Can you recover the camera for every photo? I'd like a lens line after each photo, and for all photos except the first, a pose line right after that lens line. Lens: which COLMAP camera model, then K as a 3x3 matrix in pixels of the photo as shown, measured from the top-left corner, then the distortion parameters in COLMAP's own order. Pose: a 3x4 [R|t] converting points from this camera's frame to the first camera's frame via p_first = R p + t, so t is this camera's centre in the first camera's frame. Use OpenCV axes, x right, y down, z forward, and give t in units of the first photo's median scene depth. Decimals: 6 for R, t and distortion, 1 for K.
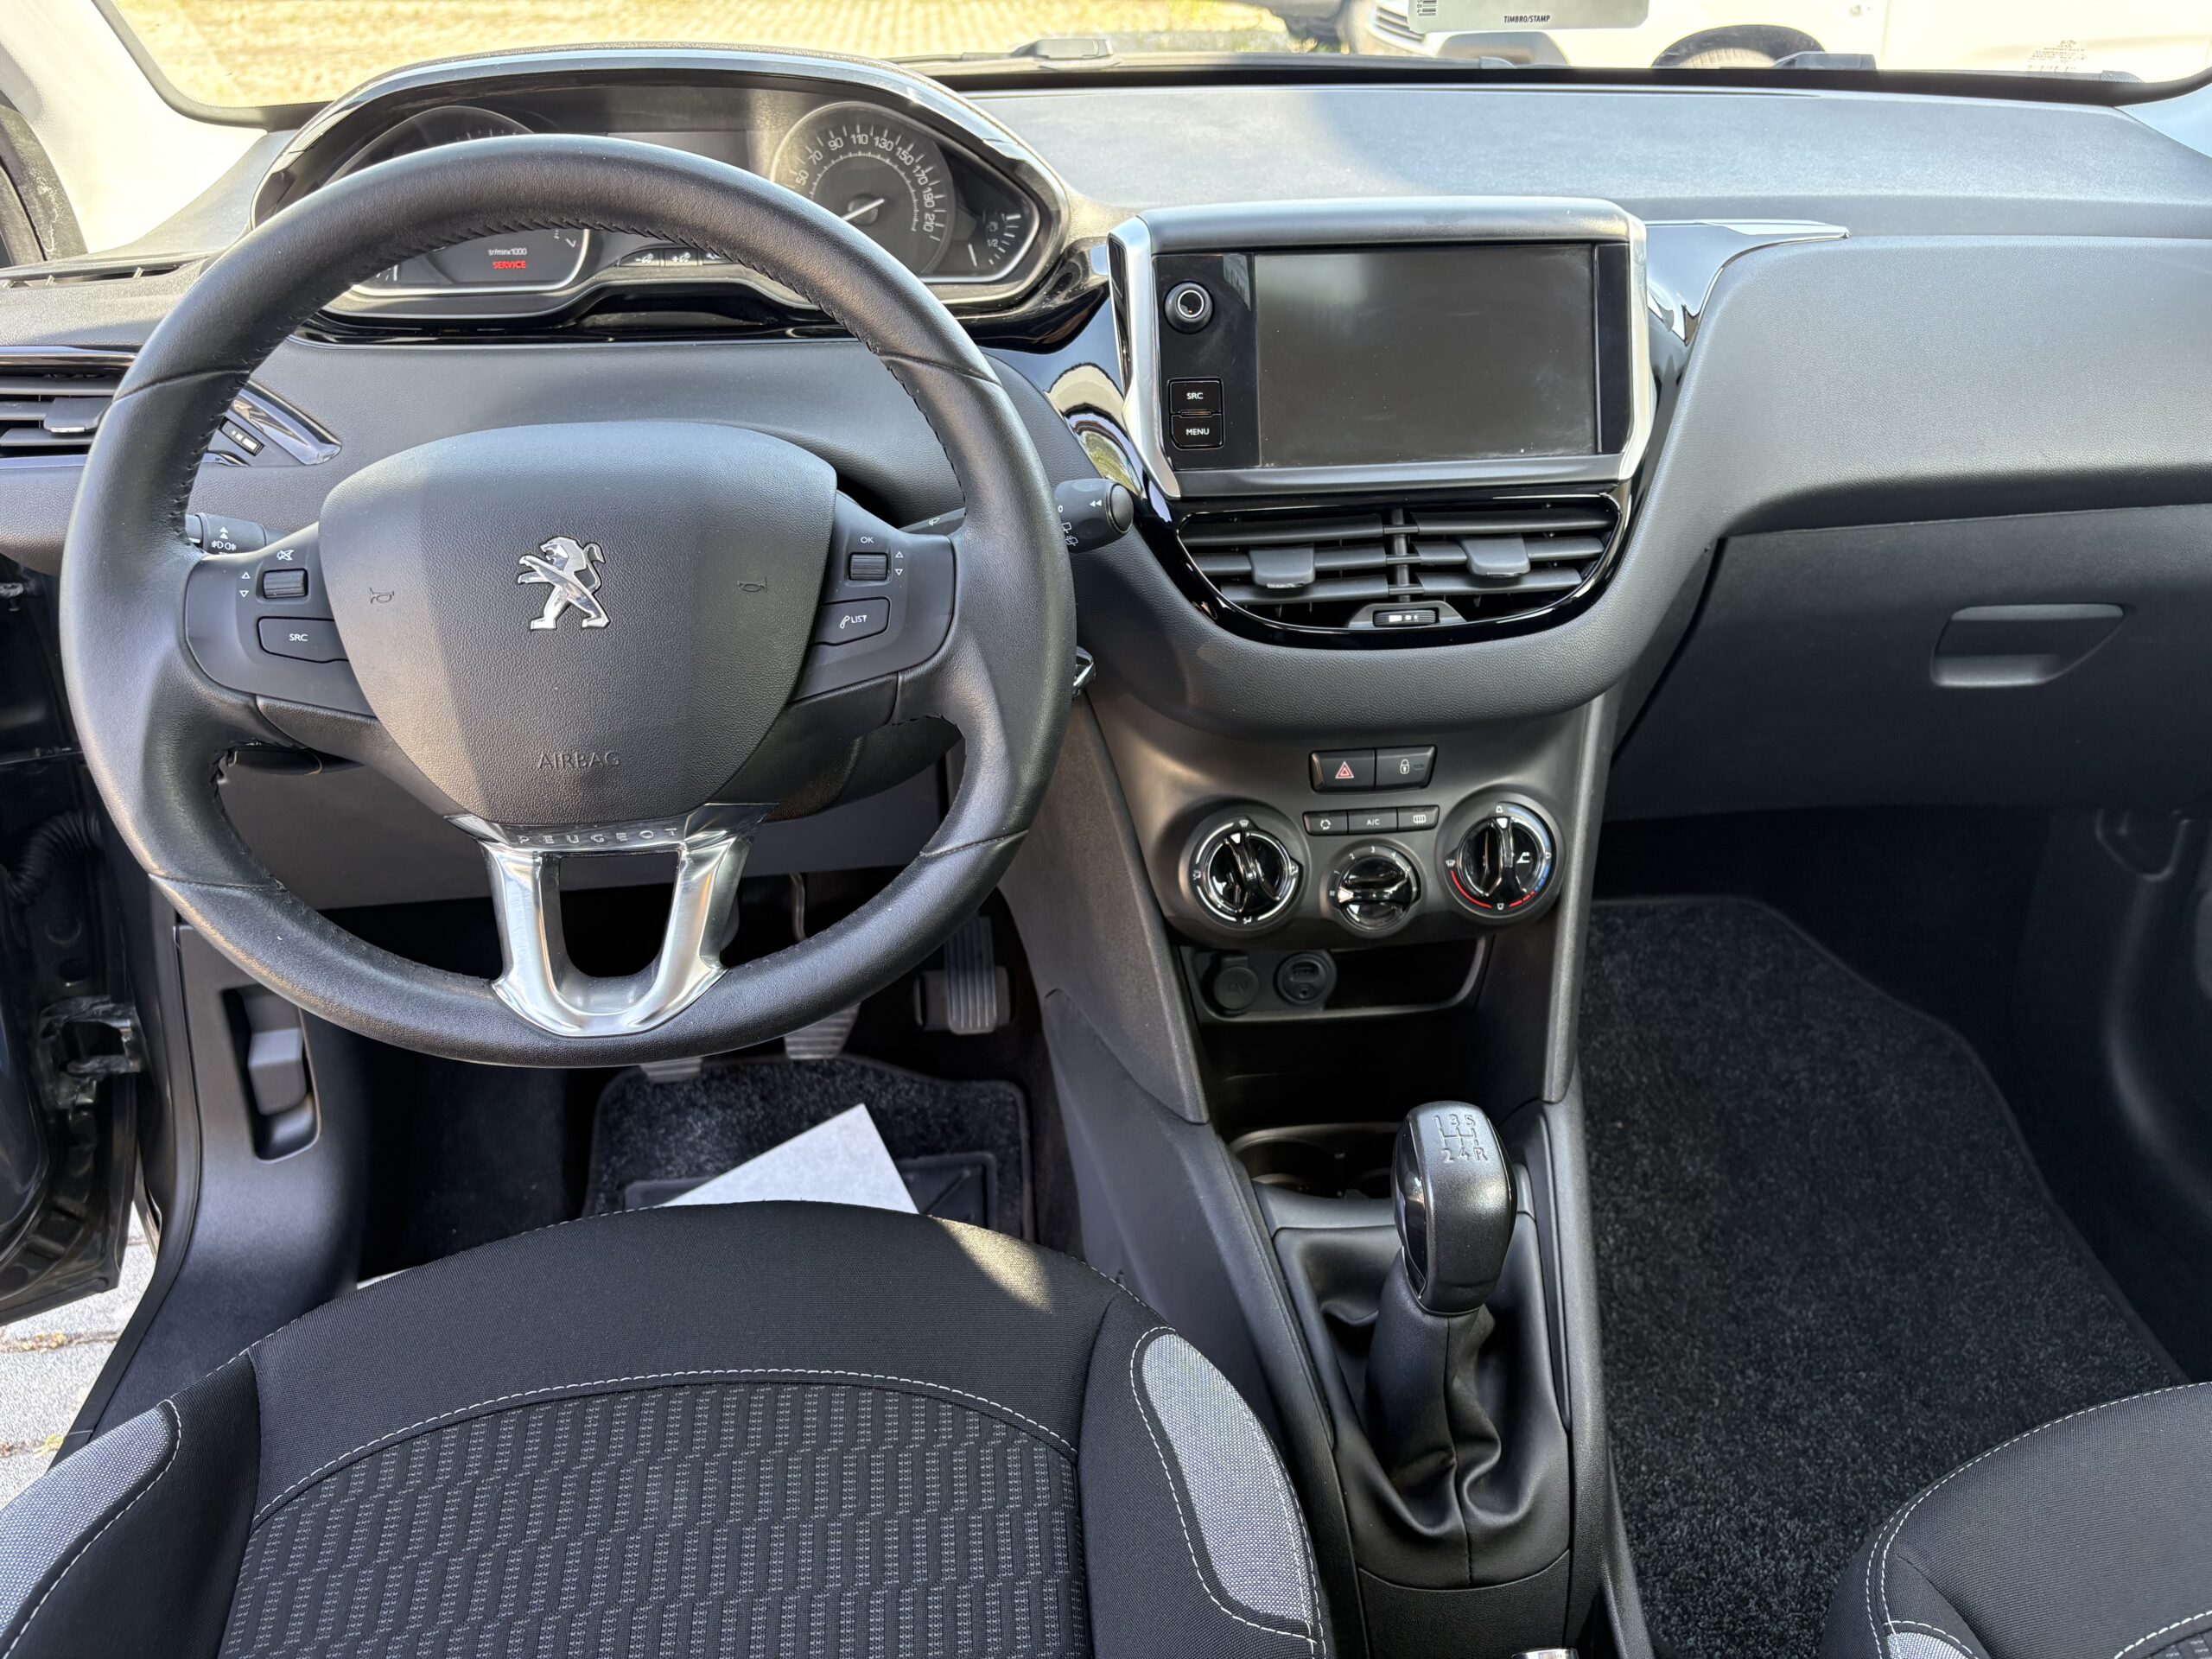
lens RADIAL K [[1669.5, 0, 1130.8], [0, 1669.5, 826.3], [0, 0, 1]] dist [0.080054, -0.104733]
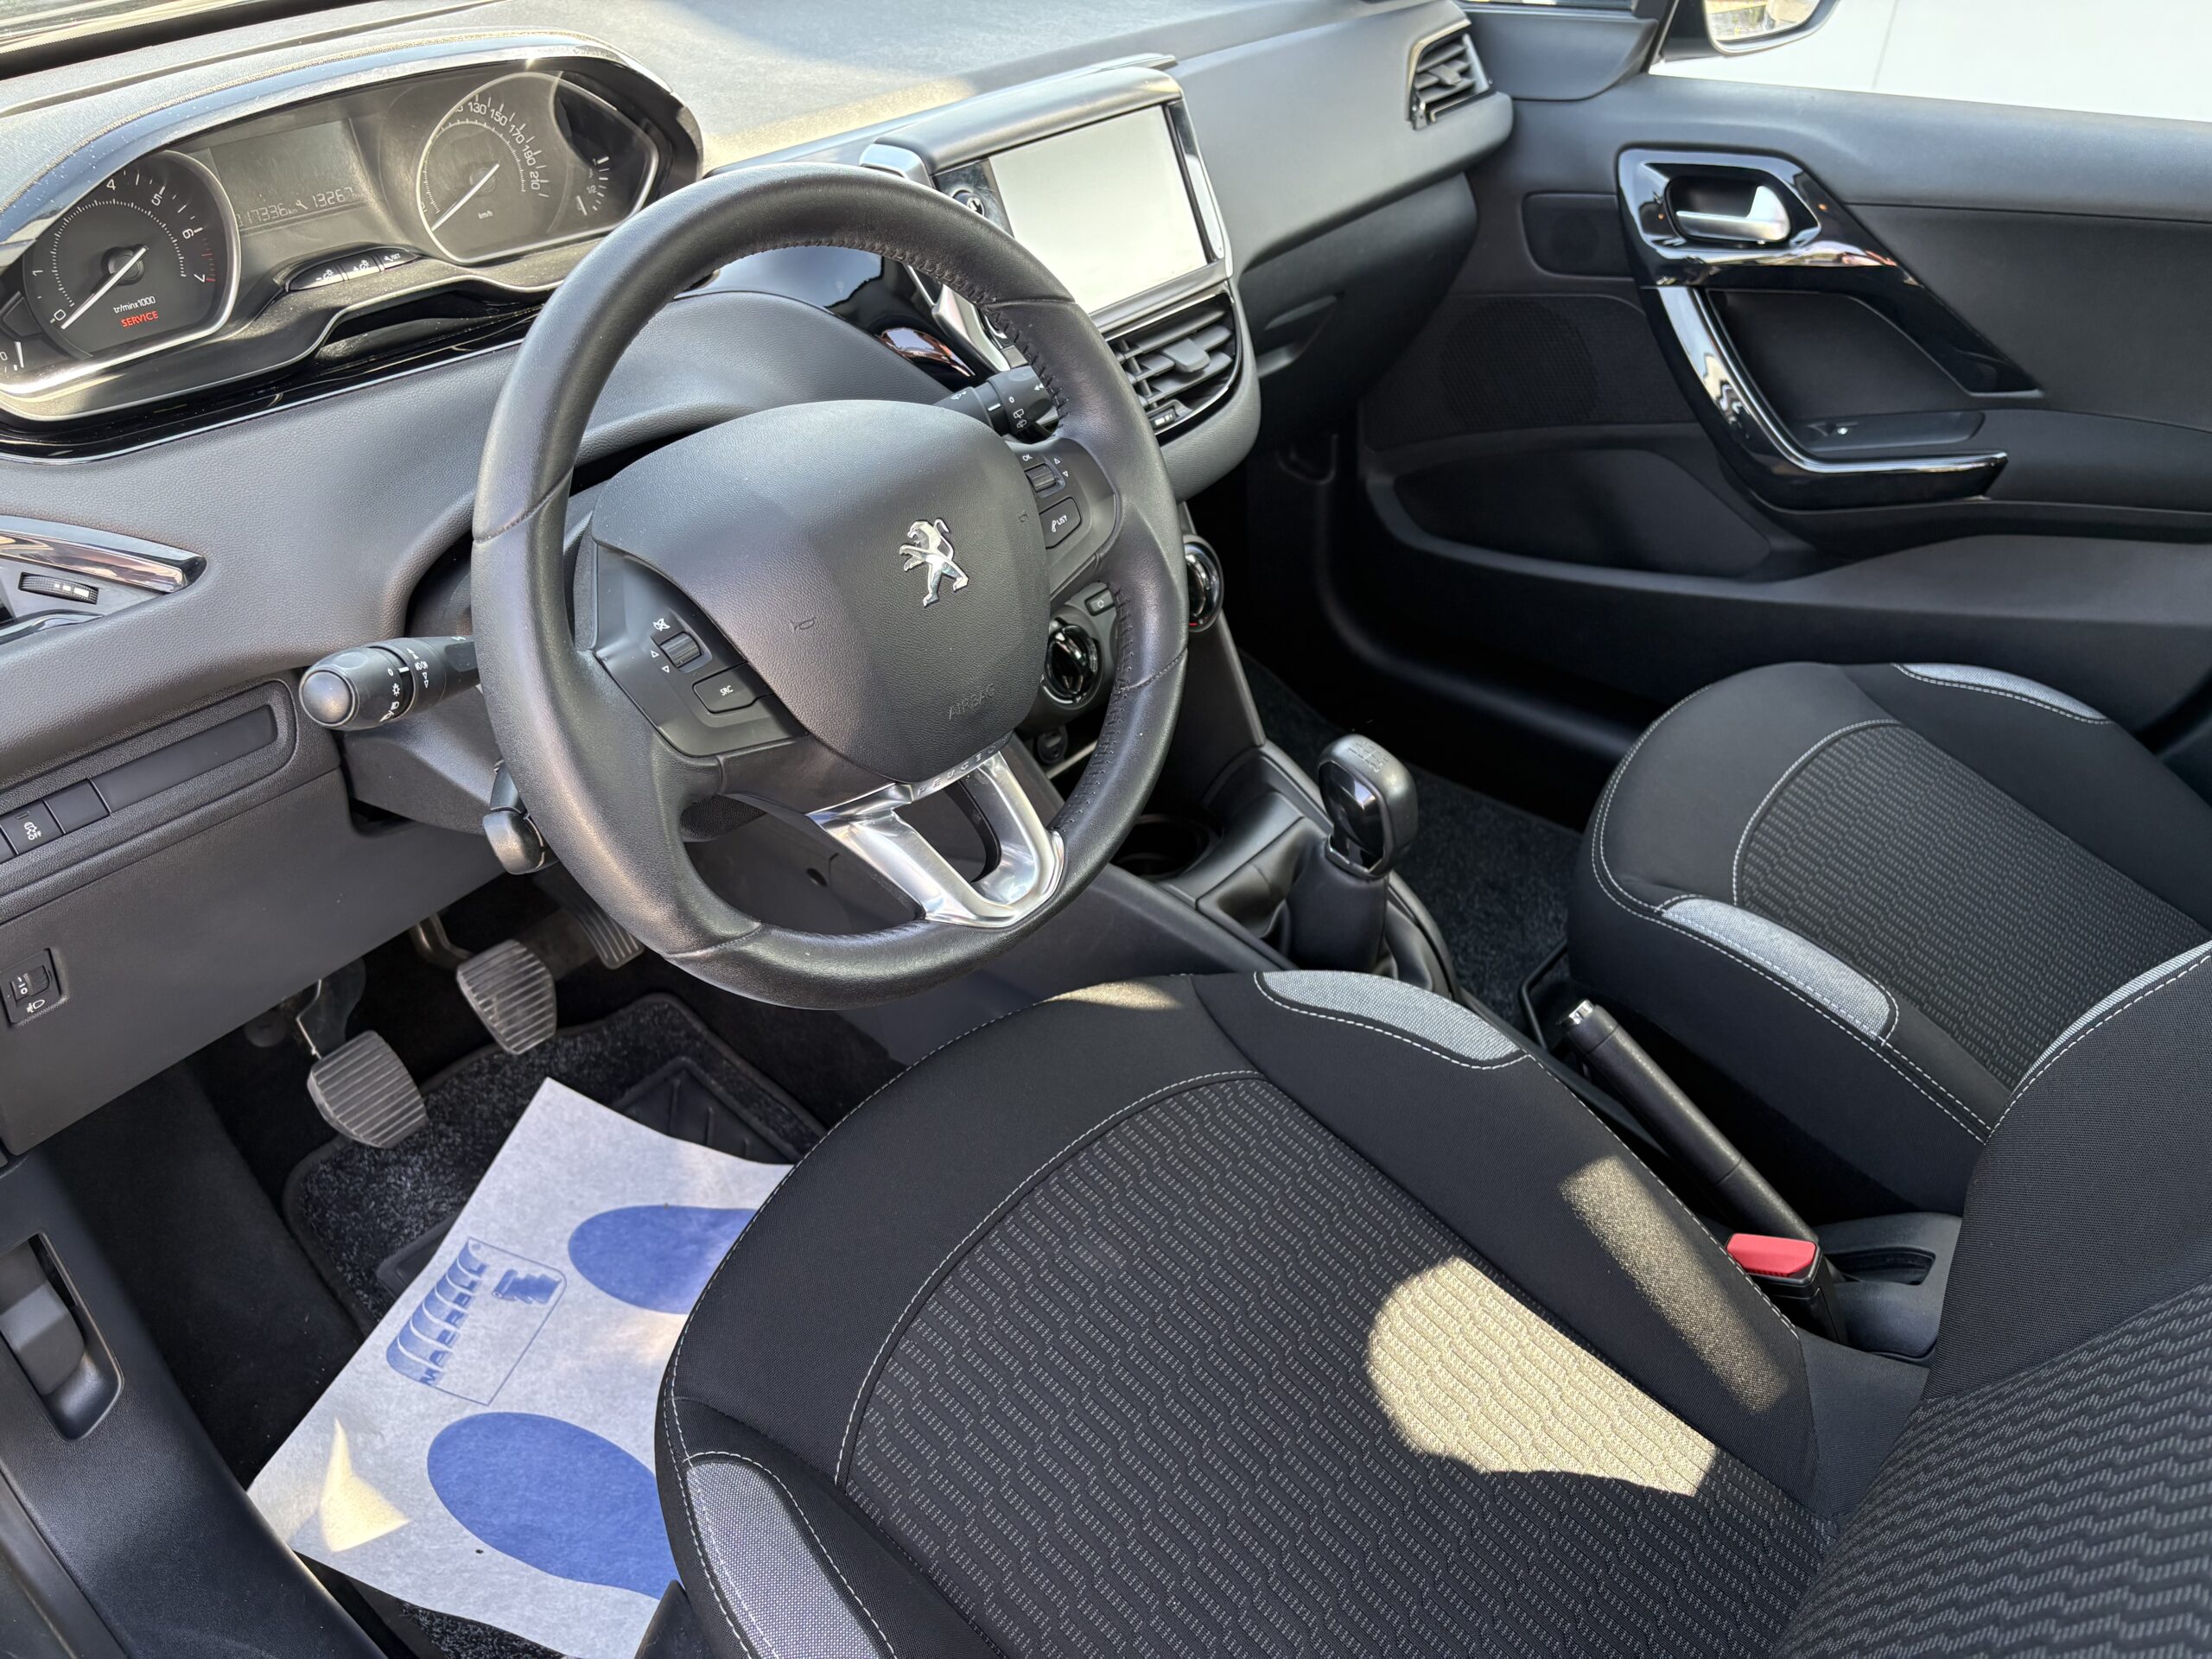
lens RADIAL K [[1614.7, 0, 1104.3], [0, 1614.7, 802.8], [0, 0, 1]] dist [0.125071, -0.094258]
pose [[0.724877, -0.404805, 0.557392, -0.658017], [0.343124, 0.913783, 0.217407, -0.134688], [-0.597343, 0.033661, 0.801279, 0.021446]]
